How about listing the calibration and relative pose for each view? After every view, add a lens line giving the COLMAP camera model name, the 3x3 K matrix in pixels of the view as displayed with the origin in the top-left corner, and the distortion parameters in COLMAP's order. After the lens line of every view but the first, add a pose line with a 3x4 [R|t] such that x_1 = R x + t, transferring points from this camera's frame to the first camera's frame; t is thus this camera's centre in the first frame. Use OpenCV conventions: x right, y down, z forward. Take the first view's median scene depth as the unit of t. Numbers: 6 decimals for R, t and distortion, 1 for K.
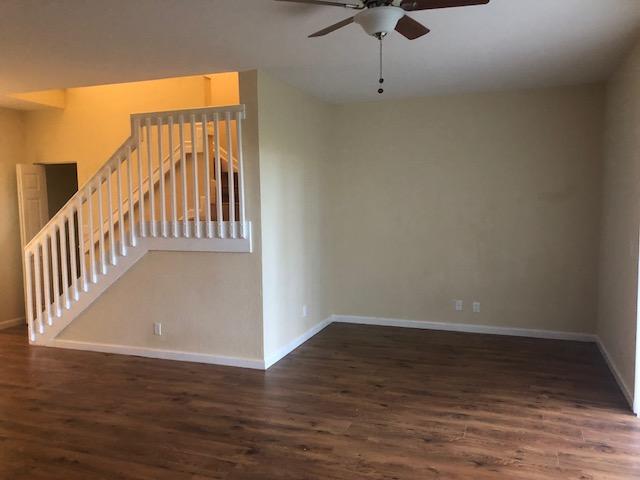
lens RADIAL K [[525.6, 0, 318.5], [0, 525.6, 241.1], [0, 0, 1]] dist [0.034654, -0.020330]
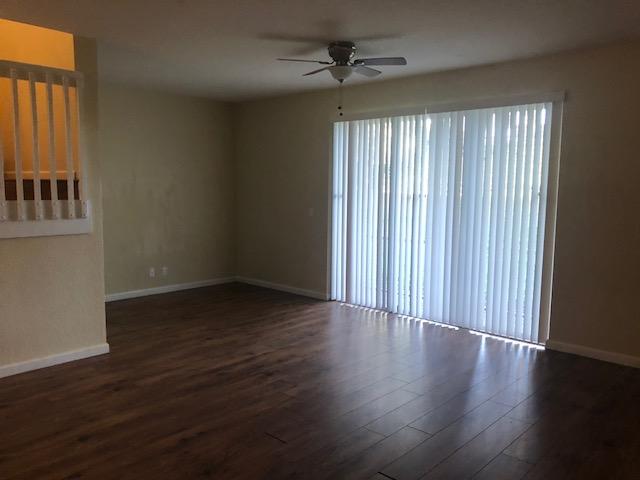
lens RADIAL K [[525.6, 0, 320.2], [0, 525.6, 240.5], [0, 0, 1]] dist [0.034654, -0.020330]
pose [[0.370608, -0.079782, 0.925356, -0.995737], [0.059789, 0.996287, 0.061952, 0.001292], [-0.926863, 0.032367, 0.374002, 0.314688]]
